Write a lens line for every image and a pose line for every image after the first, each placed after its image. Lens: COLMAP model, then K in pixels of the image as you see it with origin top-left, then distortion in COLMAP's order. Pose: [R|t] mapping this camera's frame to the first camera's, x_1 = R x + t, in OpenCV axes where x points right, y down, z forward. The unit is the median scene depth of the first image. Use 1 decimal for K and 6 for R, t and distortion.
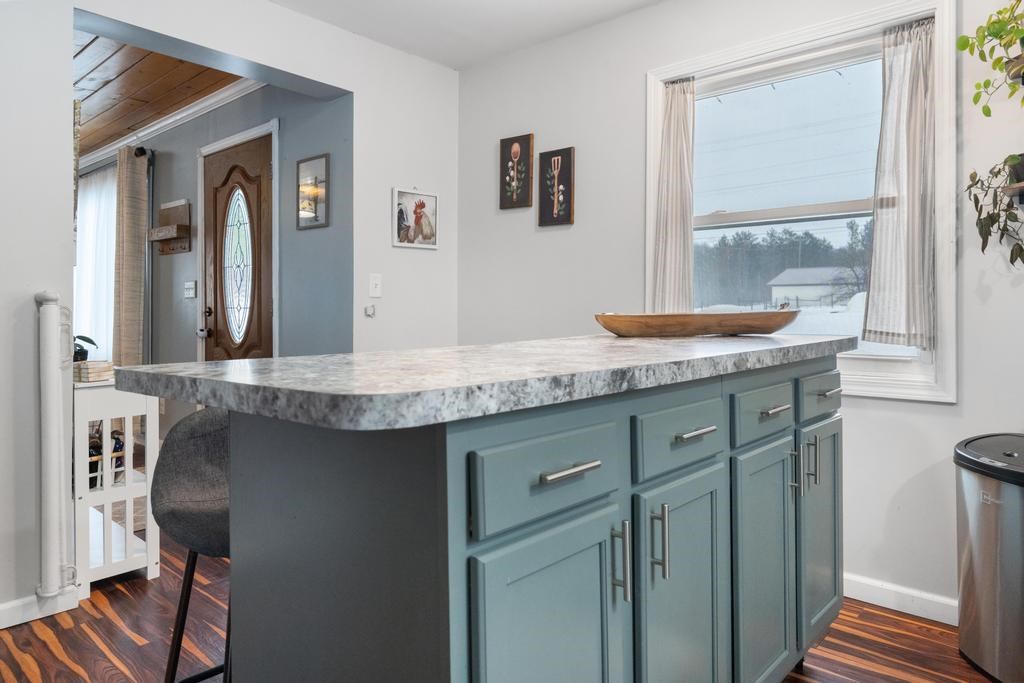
lens RADIAL K [[668.2, 0, 517.2], [0, 668.2, 316.6], [0, 0, 1]] dist [0.000236, 0.000968]
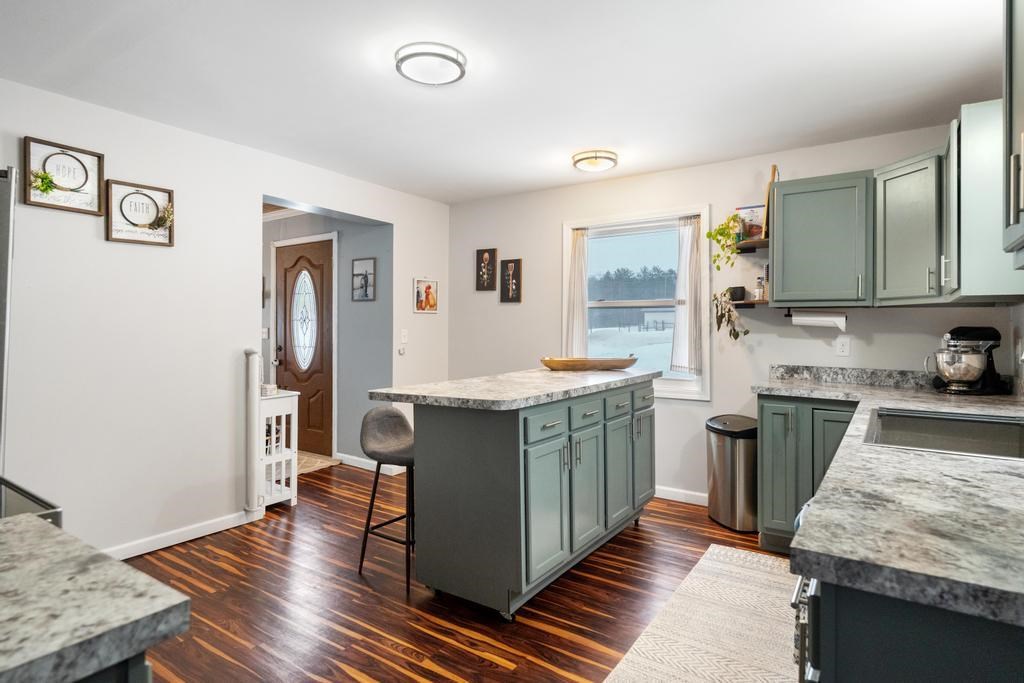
lens RADIAL K [[551.2, 0, 508.7], [0, 551.2, 328.6], [0, 0, 1]] dist [-0.000131, 0.000163]
pose [[0.992630, 0.001894, 0.121170, -0.170323], [-0.000529, 0.999936, -0.011297, -0.072243], [-0.121183, 0.011150, 0.992568, -0.599821]]
